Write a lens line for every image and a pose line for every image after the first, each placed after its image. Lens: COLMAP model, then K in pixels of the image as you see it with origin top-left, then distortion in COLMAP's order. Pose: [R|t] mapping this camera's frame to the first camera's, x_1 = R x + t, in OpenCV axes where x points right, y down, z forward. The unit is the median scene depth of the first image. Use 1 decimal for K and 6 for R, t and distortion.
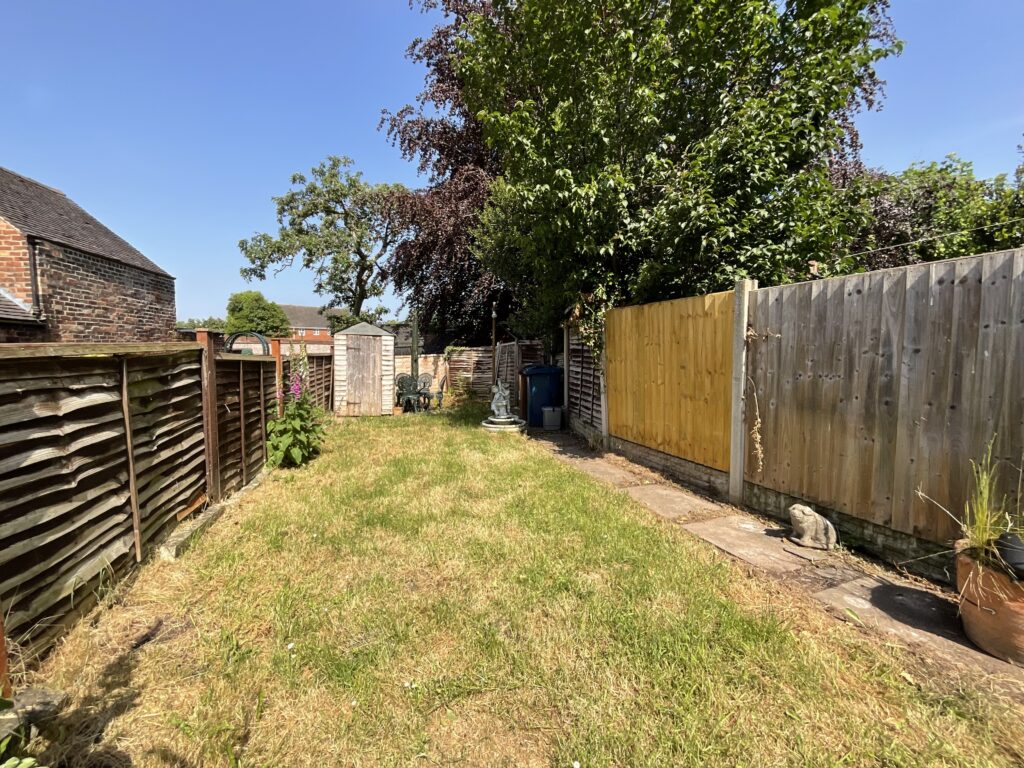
lens RADIAL K [[415.5, 0, 511.7], [0, 415.5, 381.2], [0, 0, 1]] dist [0.000590, -0.000384]
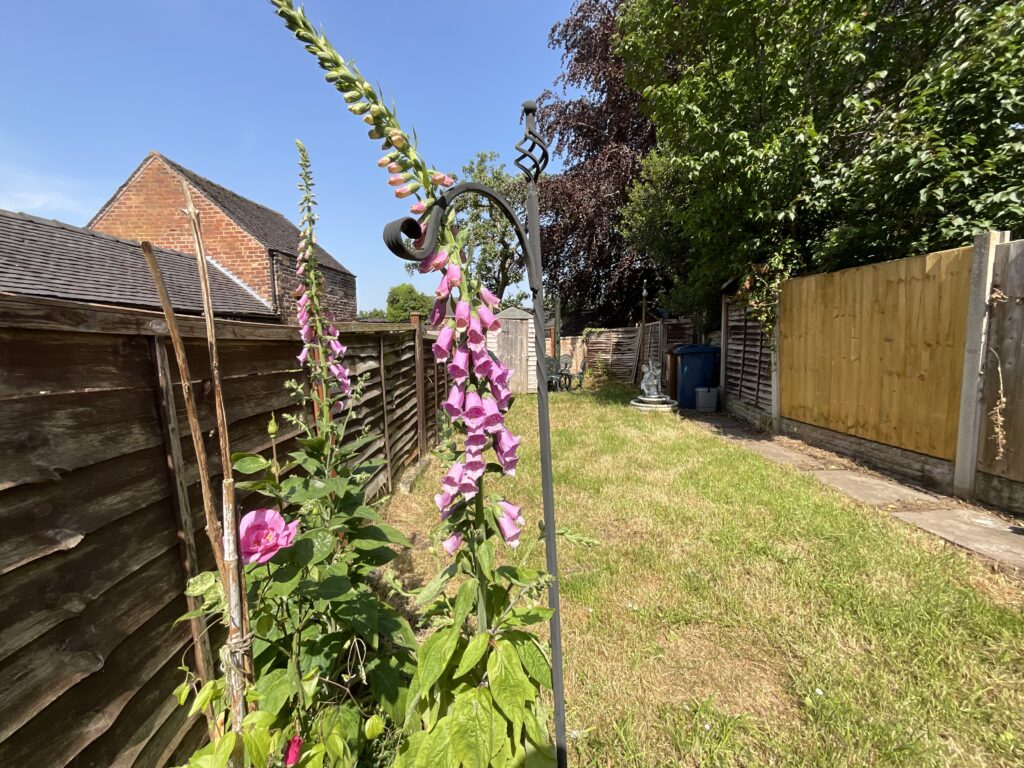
lens RADIAL K [[415.5, 0, 512.1], [0, 415.5, 381.5], [0, 0, 1]] dist [0.000590, -0.000384]
pose [[0.956731, 0.013772, -0.290648, -0.089673], [-0.002771, 0.999265, 0.038226, 0.021447], [0.290961, -0.035767, 0.956066, -0.072305]]
